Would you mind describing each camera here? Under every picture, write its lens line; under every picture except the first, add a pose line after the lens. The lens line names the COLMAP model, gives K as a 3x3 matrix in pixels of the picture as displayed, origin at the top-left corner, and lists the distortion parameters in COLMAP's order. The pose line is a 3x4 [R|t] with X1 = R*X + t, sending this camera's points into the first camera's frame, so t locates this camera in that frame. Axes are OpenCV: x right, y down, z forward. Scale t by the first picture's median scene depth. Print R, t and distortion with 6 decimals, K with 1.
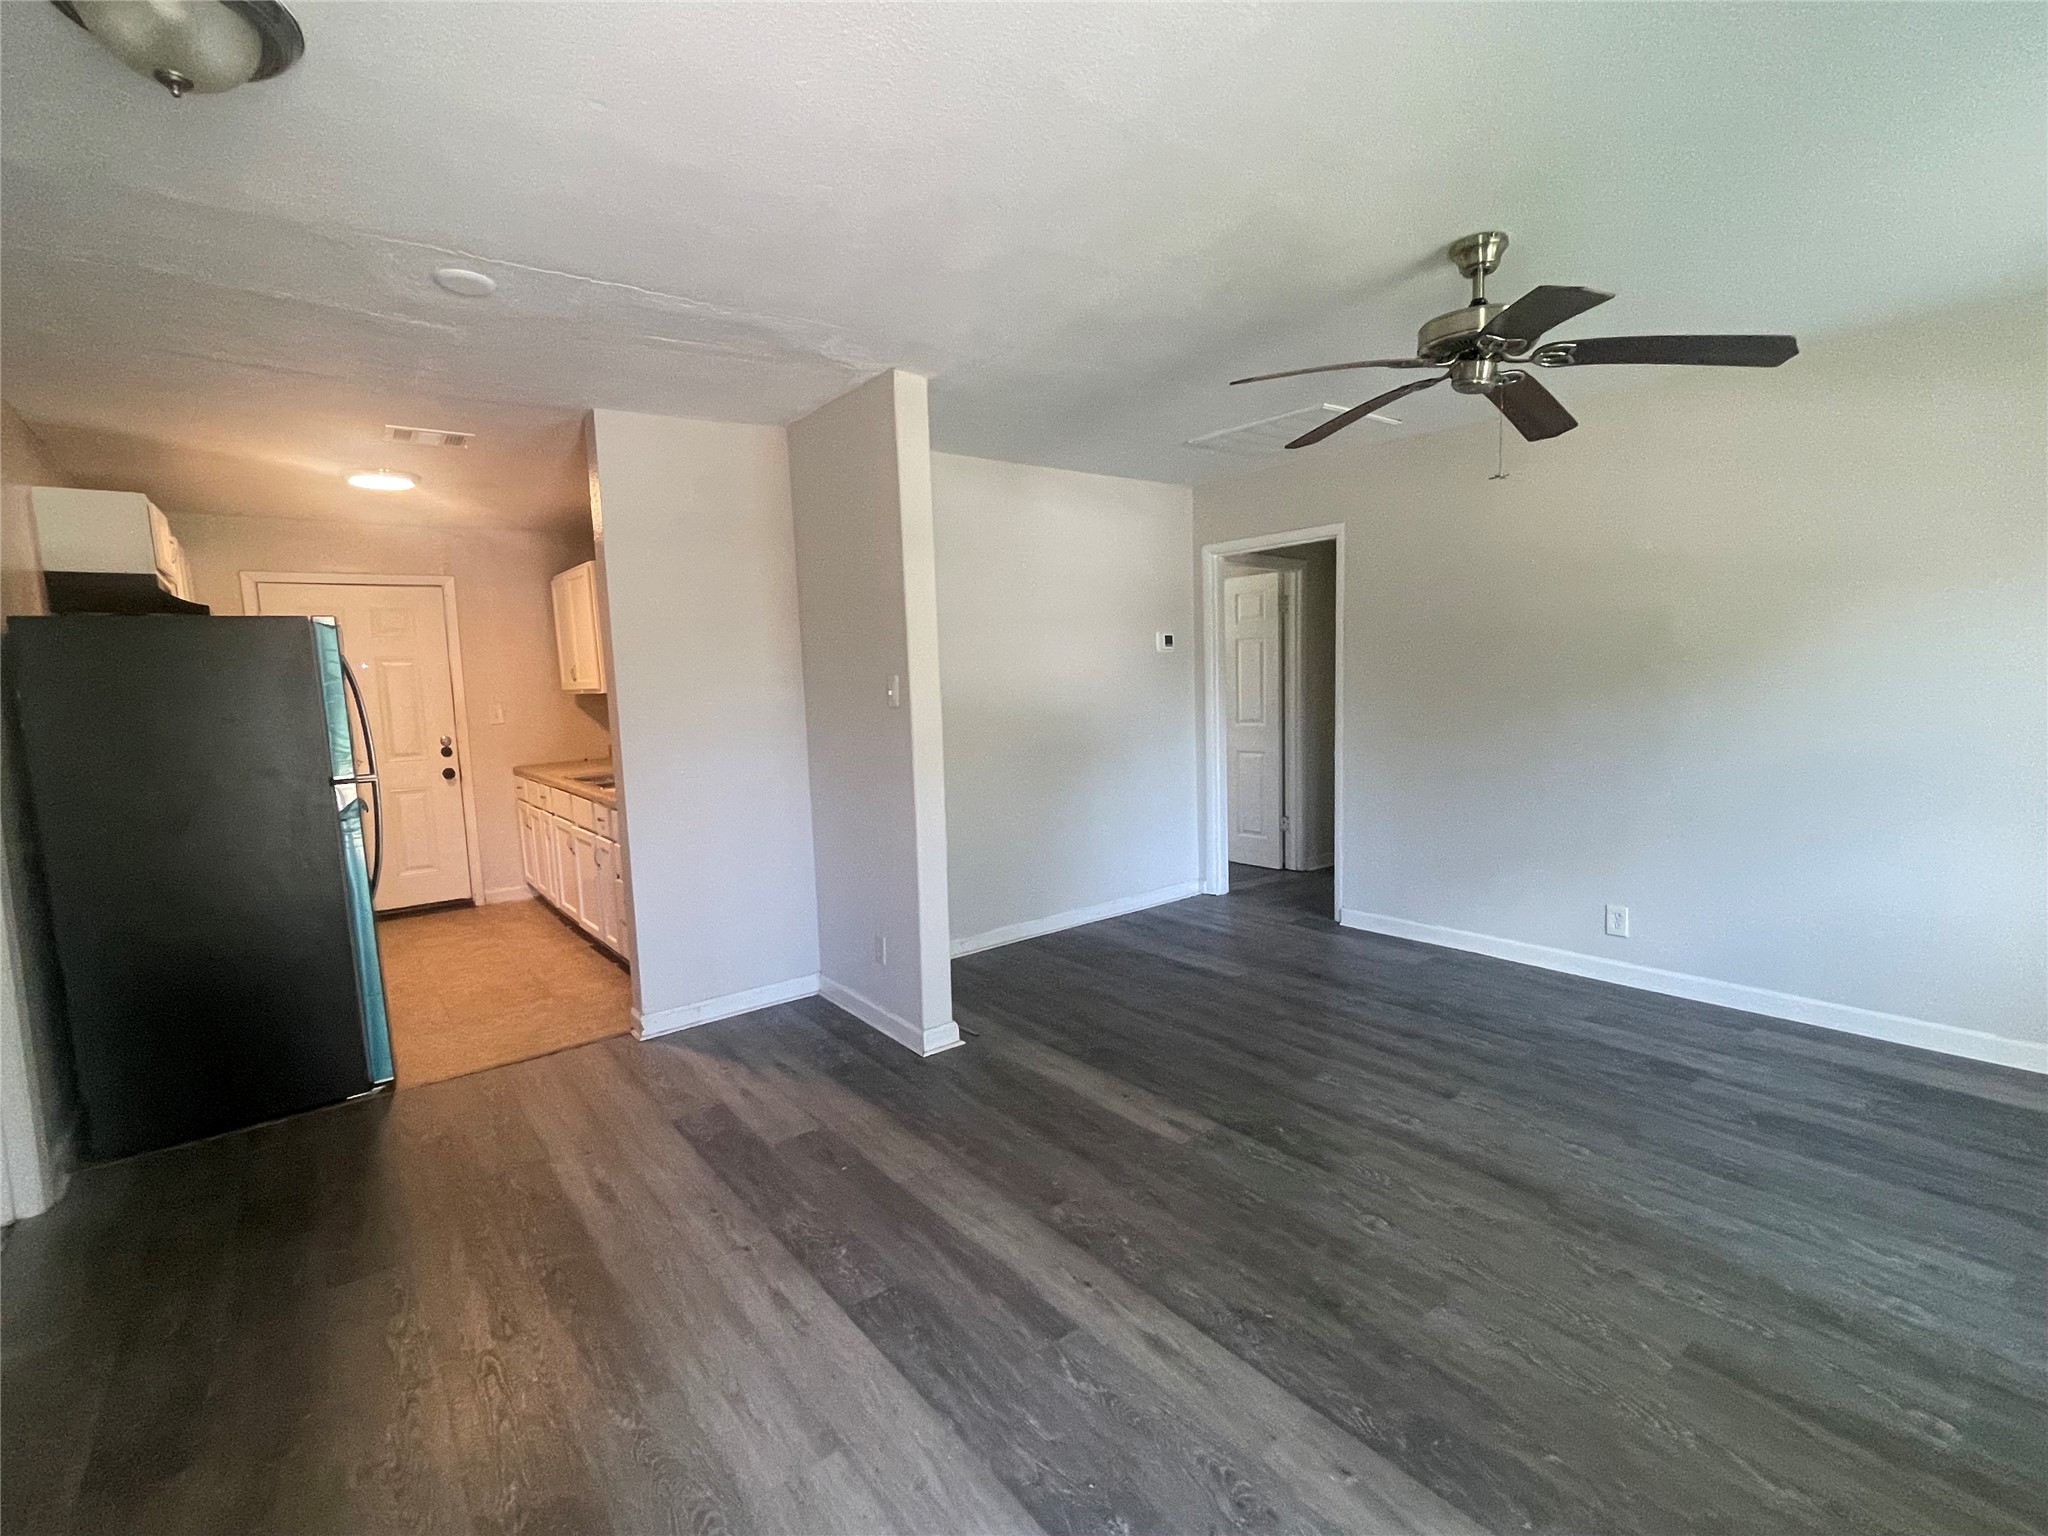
lens RADIAL K [[932.2, 0, 1030.6], [0, 932.2, 793.2], [0, 0, 1]] dist [-0.000469, 0.004142]
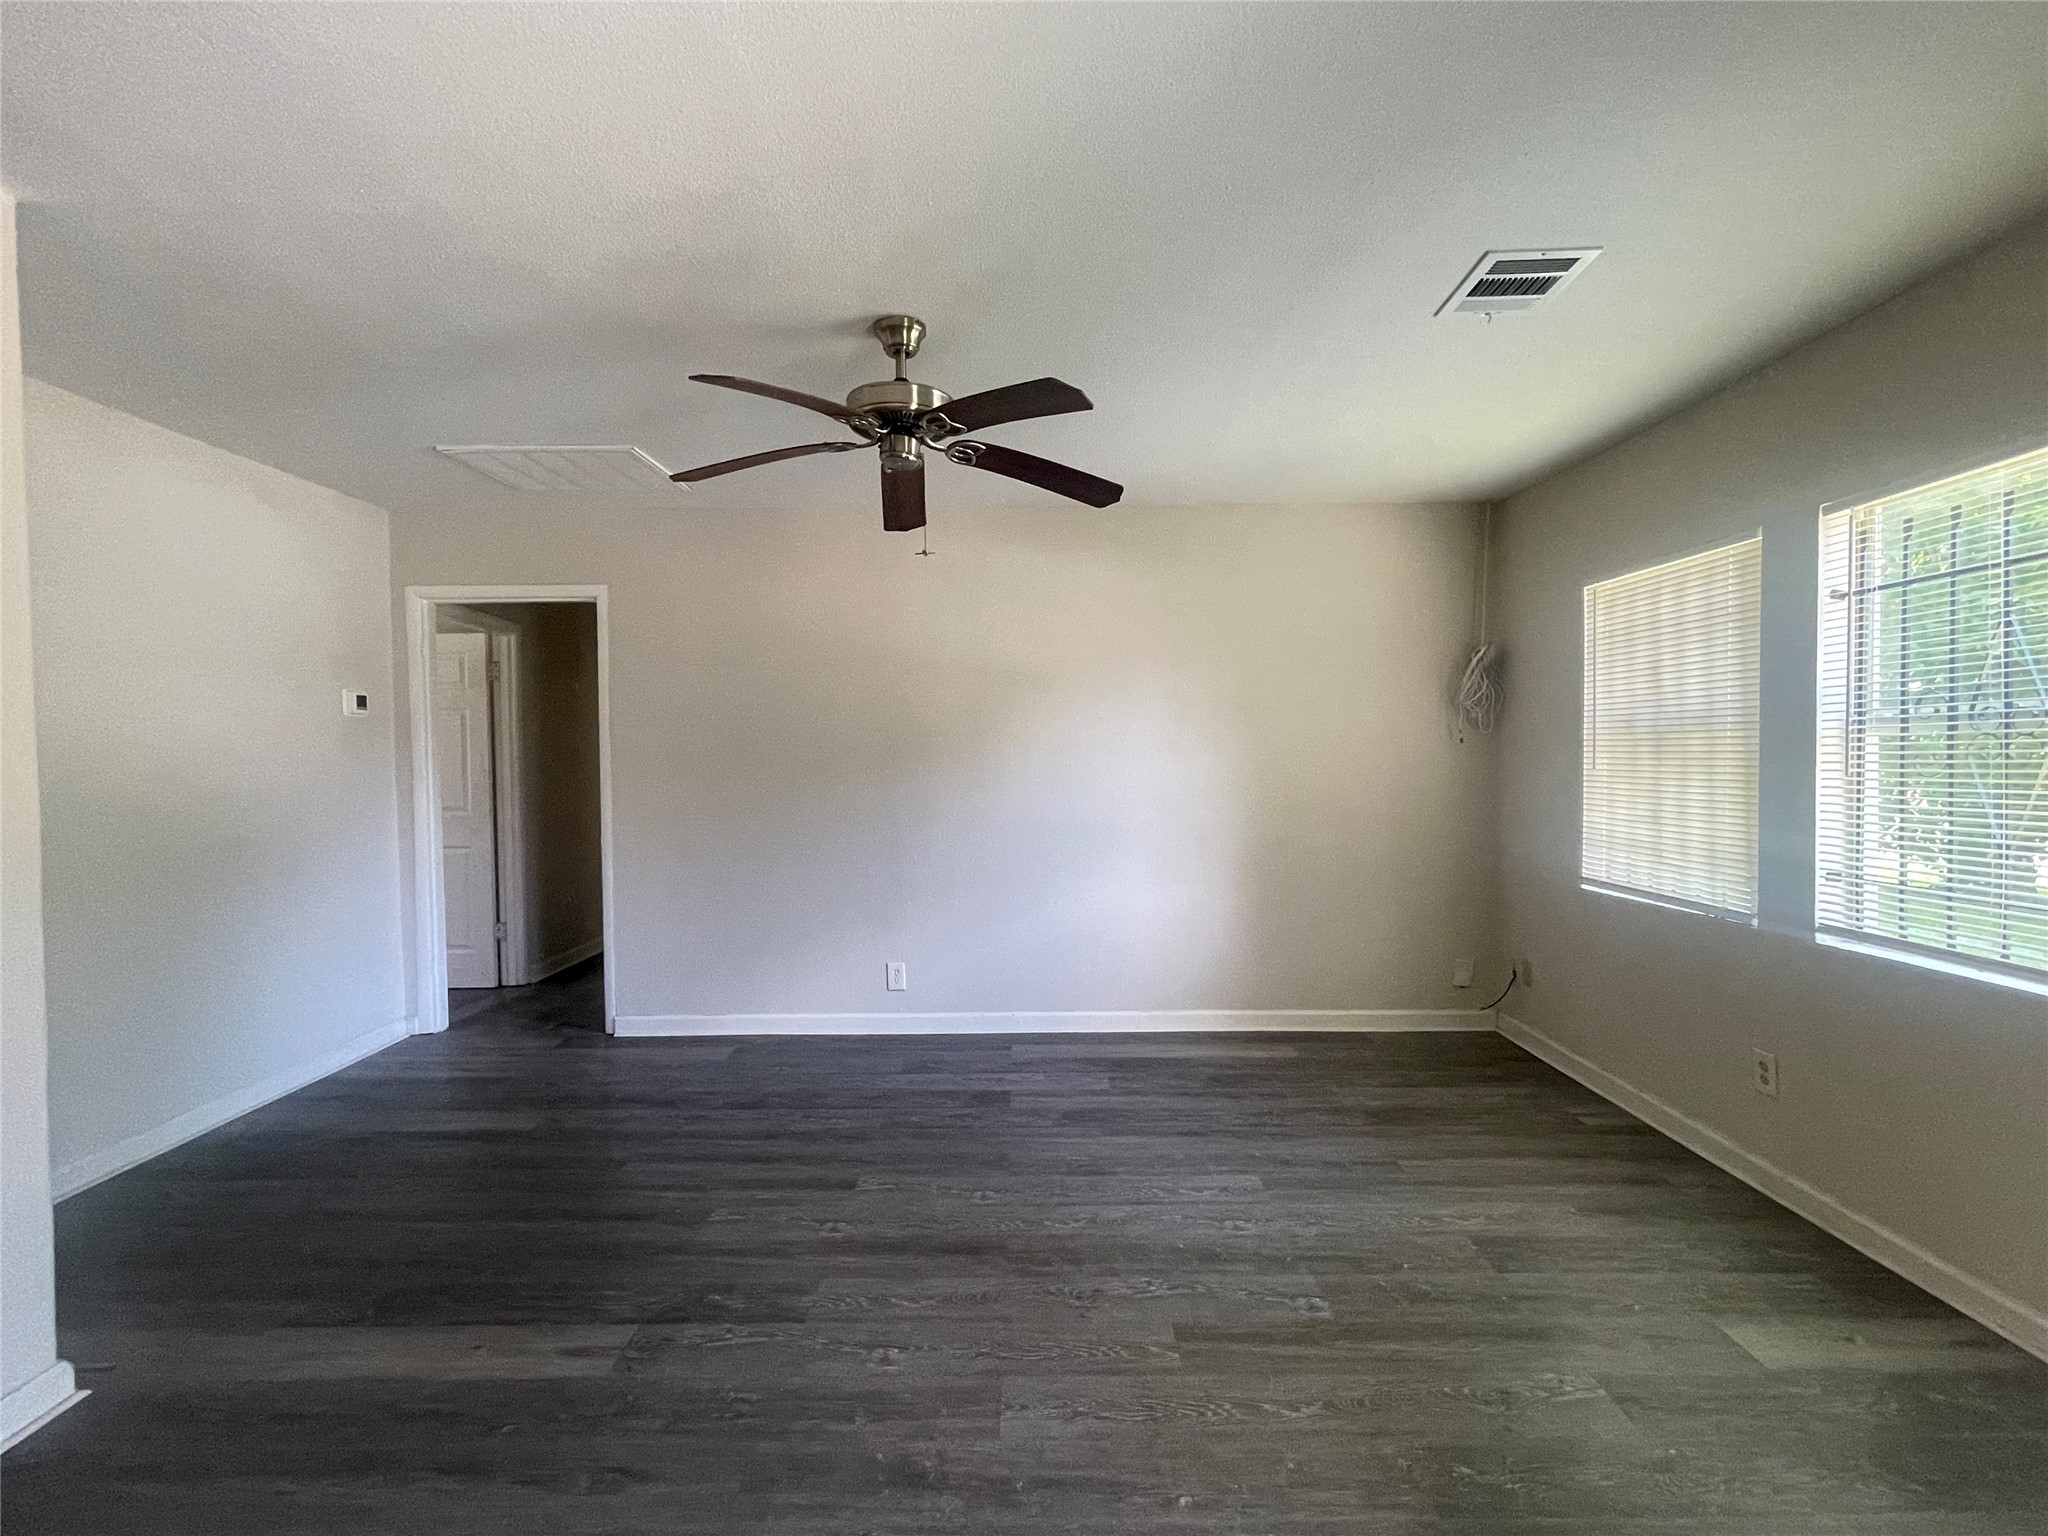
lens RADIAL K [[932.2, 0, 1030.6], [0, 932.2, 793.2], [0, 0, 1]] dist [-0.000469, 0.004142]
pose [[0.632330, -0.011514, 0.774614, -0.164096], [0.086740, 0.994655, -0.056022, -0.005239], [-0.769828, 0.102614, 0.629948, 0.210903]]
